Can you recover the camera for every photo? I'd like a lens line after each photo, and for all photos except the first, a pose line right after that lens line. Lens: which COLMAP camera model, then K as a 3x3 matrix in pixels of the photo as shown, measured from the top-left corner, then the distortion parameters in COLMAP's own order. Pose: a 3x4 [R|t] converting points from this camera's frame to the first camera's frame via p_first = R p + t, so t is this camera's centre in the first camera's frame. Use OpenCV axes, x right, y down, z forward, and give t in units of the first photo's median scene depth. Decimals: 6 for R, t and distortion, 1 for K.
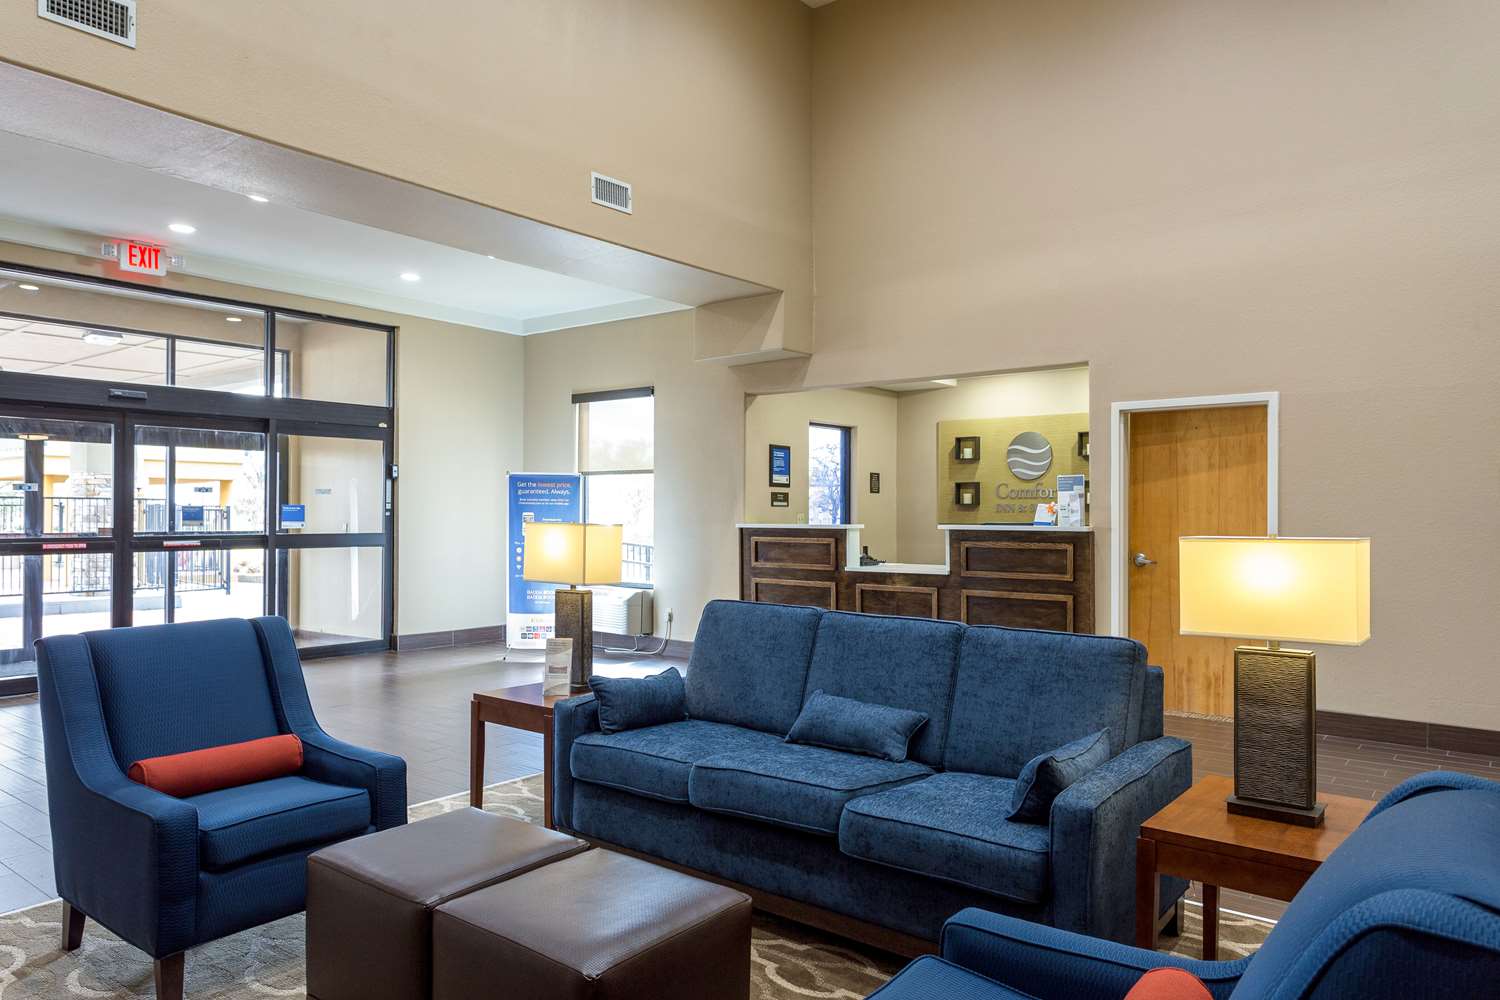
lens RADIAL K [[989.2, 0, 750.0], [0, 989.2, 500.0], [0, 0, 1]] dist [-0.001076, 0.000638]
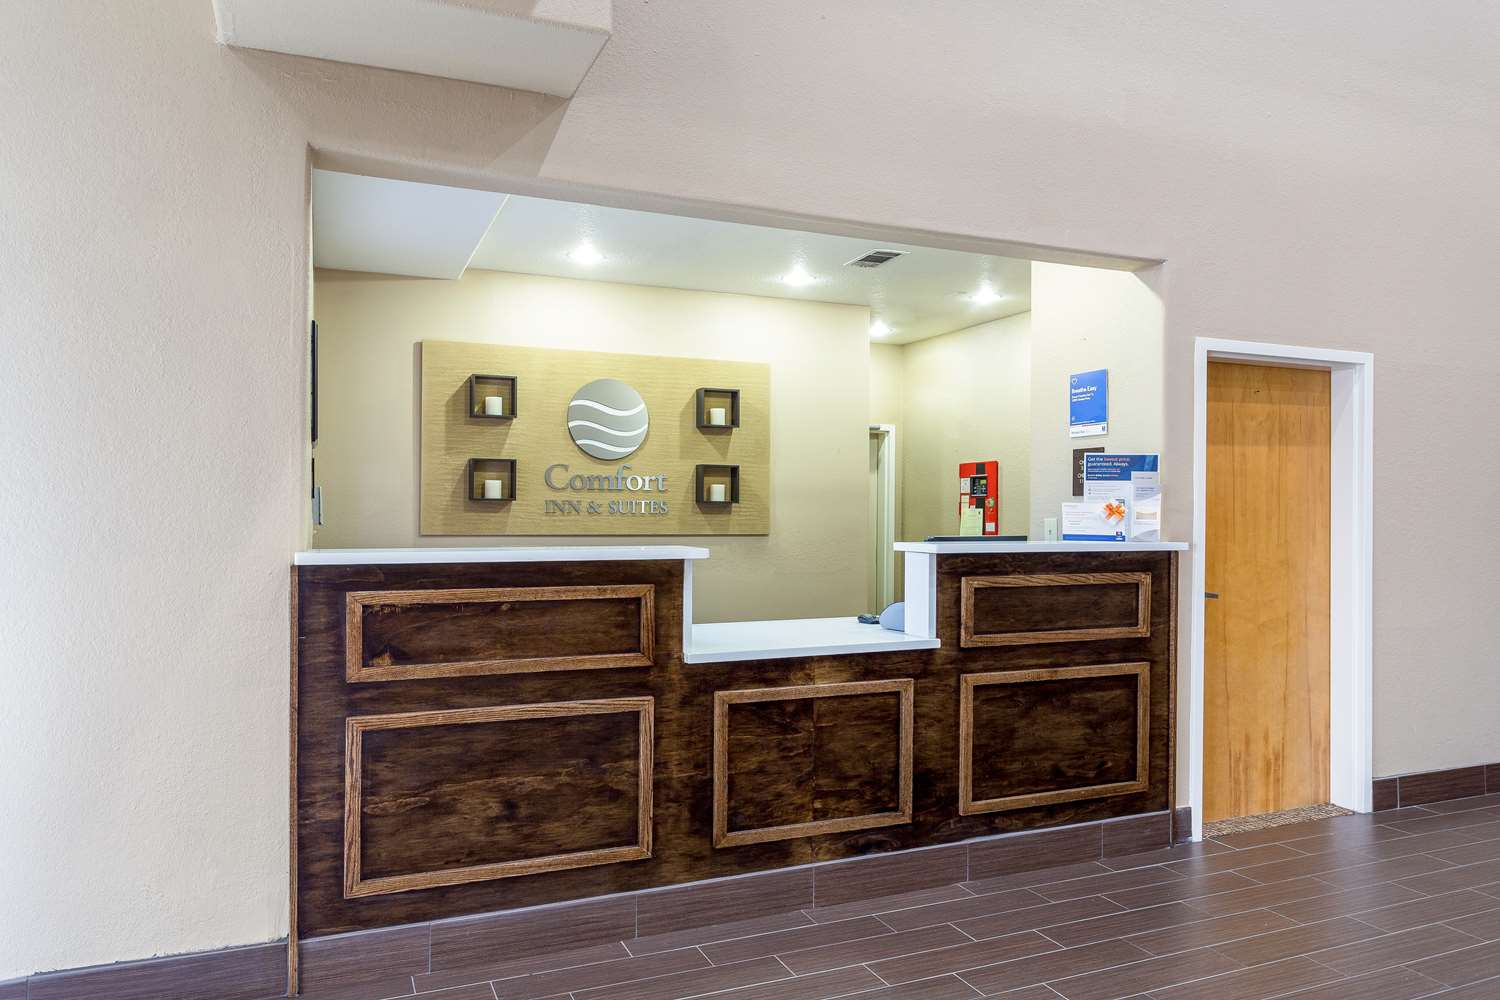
lens RADIAL K [[989.2, 0, 750.0], [0, 989.2, 500.0], [0, 0, 1]] dist [-0.001076, 0.000638]
pose [[0.465378, 0.011219, 0.885041, -0.239290], [-0.013214, 0.999896, -0.005727, 0.007374], [-0.885013, -0.009030, 0.465478, 0.773050]]
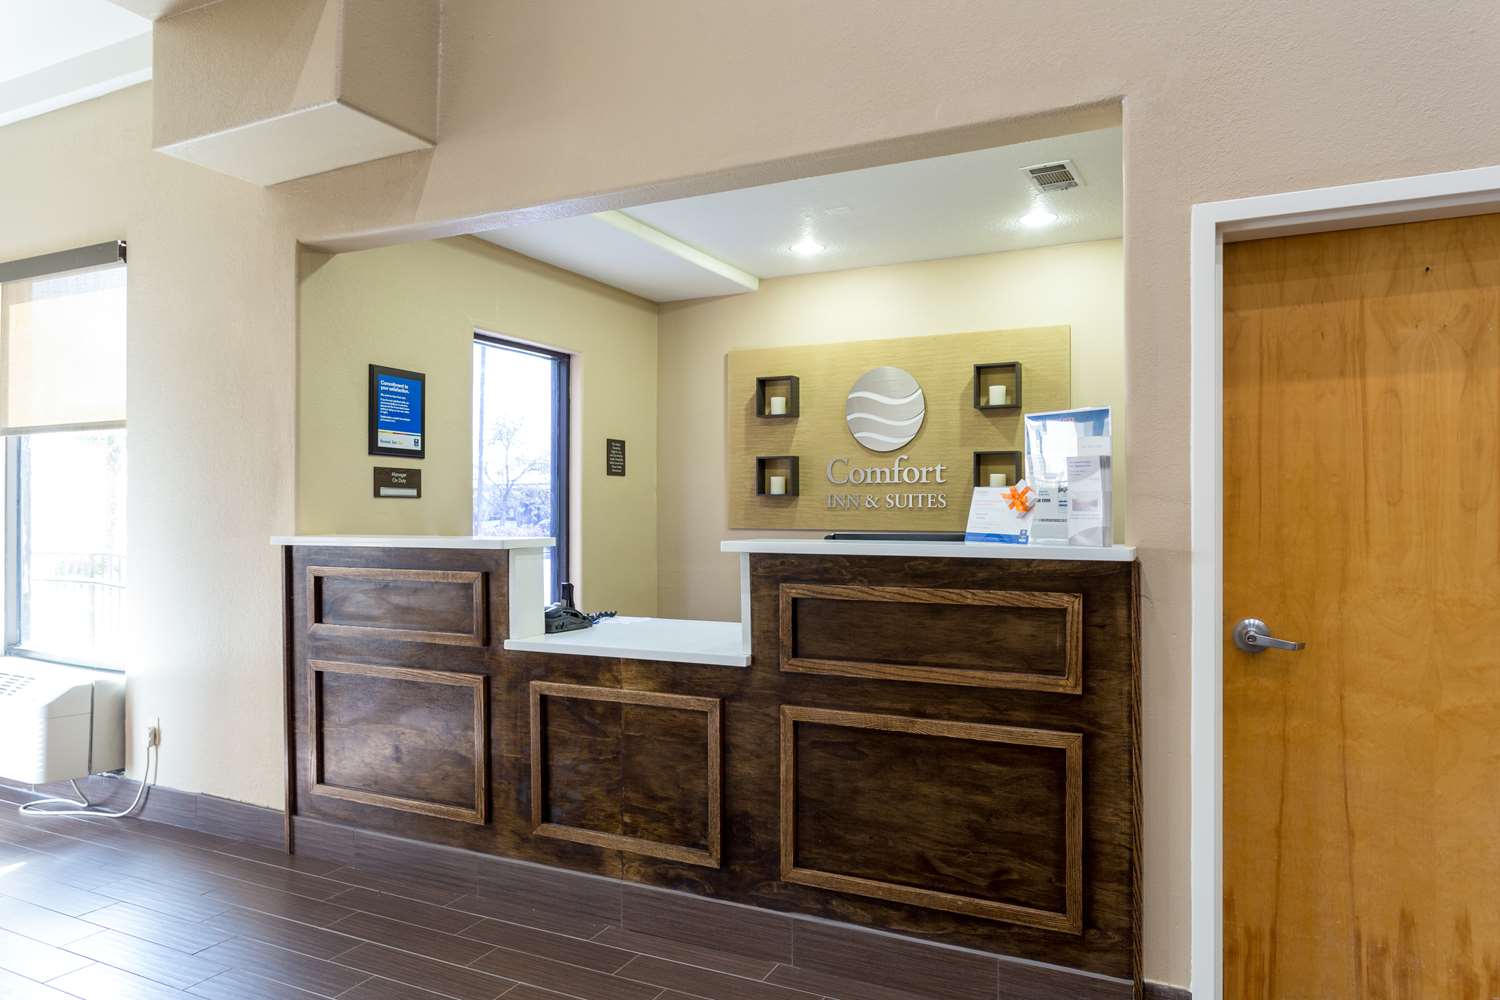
lens RADIAL K [[1004.0, 0, 775.0], [0, 1004.0, 496.0], [0, 0, 1]] dist [0.000766, 0.000739]
pose [[0.973304, 0.000607, 0.229520, 0.107079], [-0.000126, 0.999998, -0.002112, 0.007435], [-0.229520, 0.002026, 0.973302, 0.546565]]
